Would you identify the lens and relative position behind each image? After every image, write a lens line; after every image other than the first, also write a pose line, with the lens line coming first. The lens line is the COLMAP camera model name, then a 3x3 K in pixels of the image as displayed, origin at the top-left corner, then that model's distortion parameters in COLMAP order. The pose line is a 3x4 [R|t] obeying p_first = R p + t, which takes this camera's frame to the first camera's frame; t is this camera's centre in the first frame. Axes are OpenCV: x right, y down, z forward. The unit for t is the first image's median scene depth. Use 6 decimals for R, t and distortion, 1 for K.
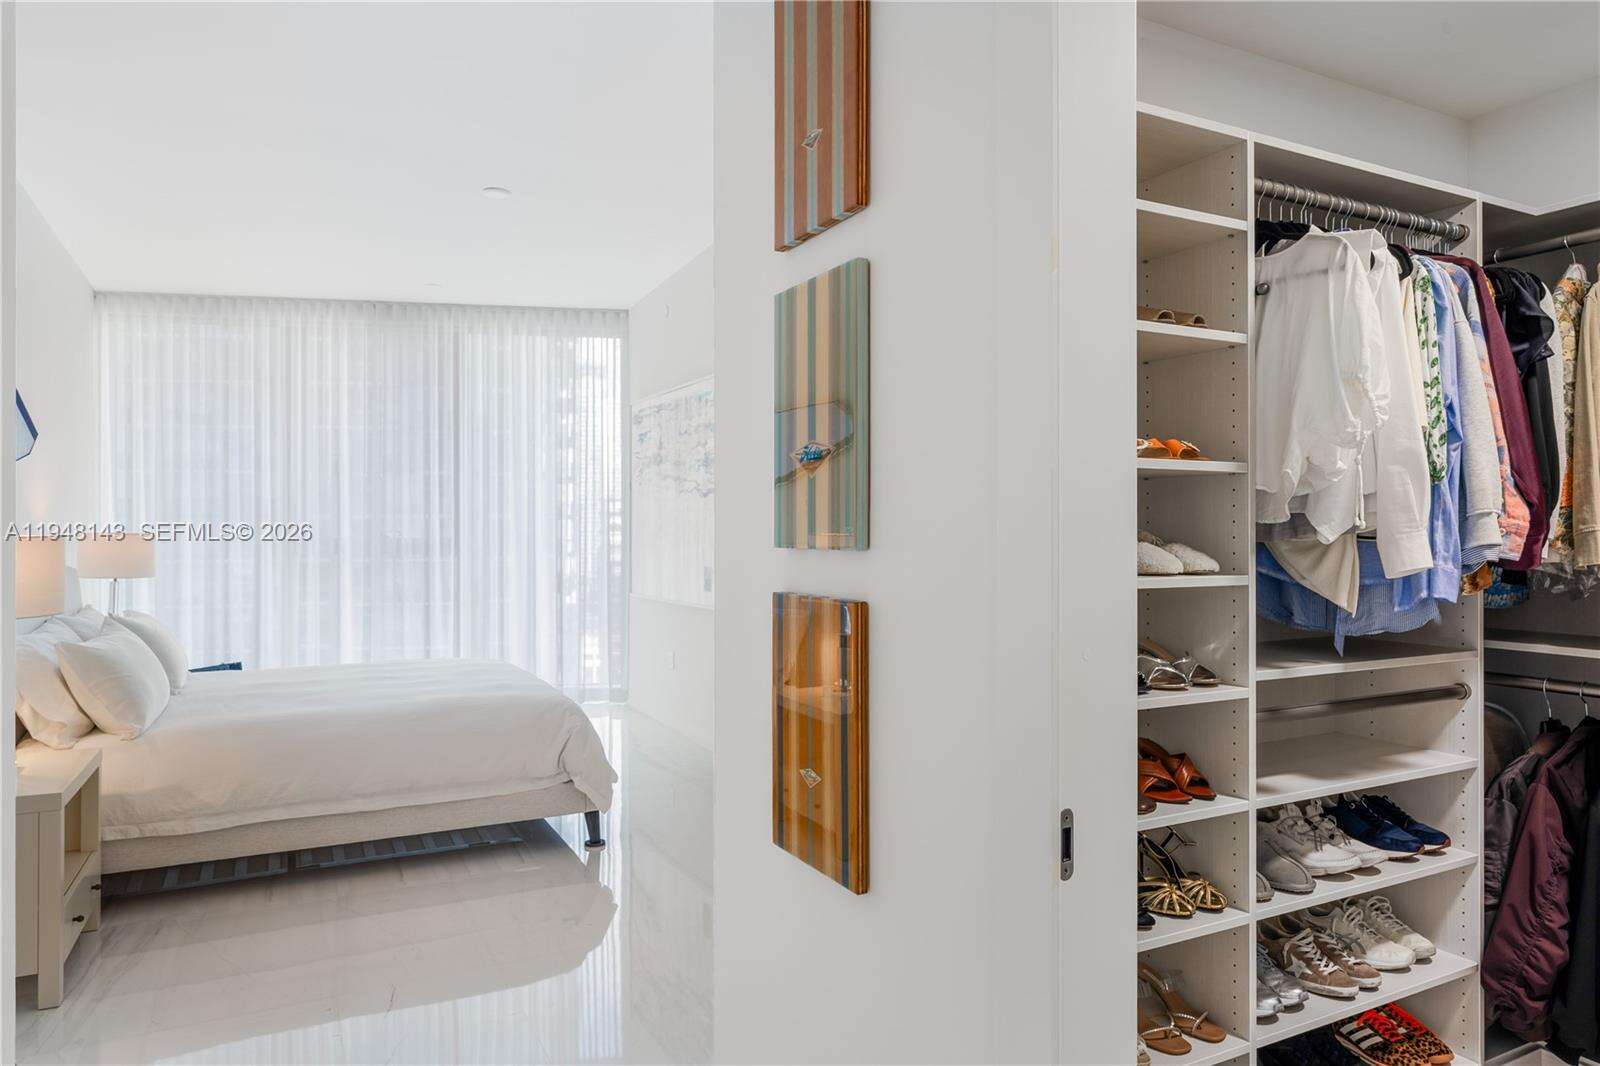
lens RADIAL K [[1034.0, 0, 800.0], [0, 1034.0, 533.0], [0, 0, 1]] dist [-0.001460, 0.001919]
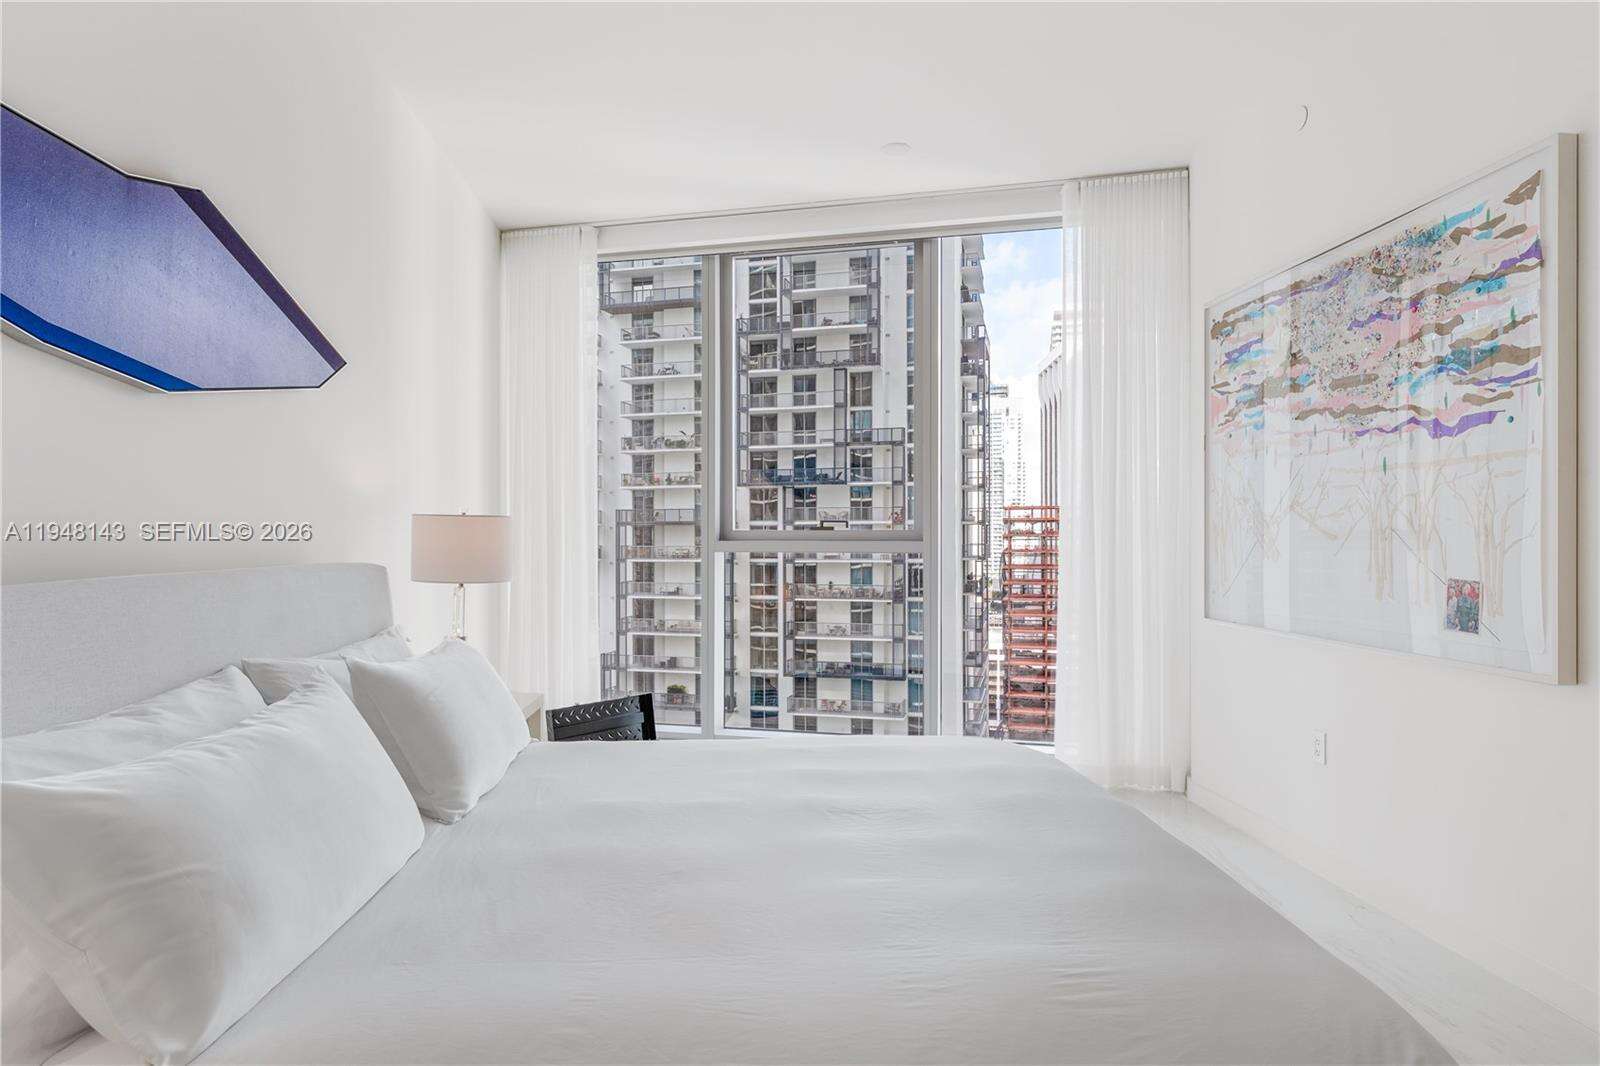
lens RADIAL K [[924.8, 0, 802.1], [0, 924.8, 539.3], [0, 0, 1]] dist [0.000520, 0.000154]
pose [[0.919947, 0.001939, -0.392038, -0.107356], [-0.001174, 0.999997, 0.002190, 0.007127], [0.392041, -0.001554, 0.919947, 0.257224]]
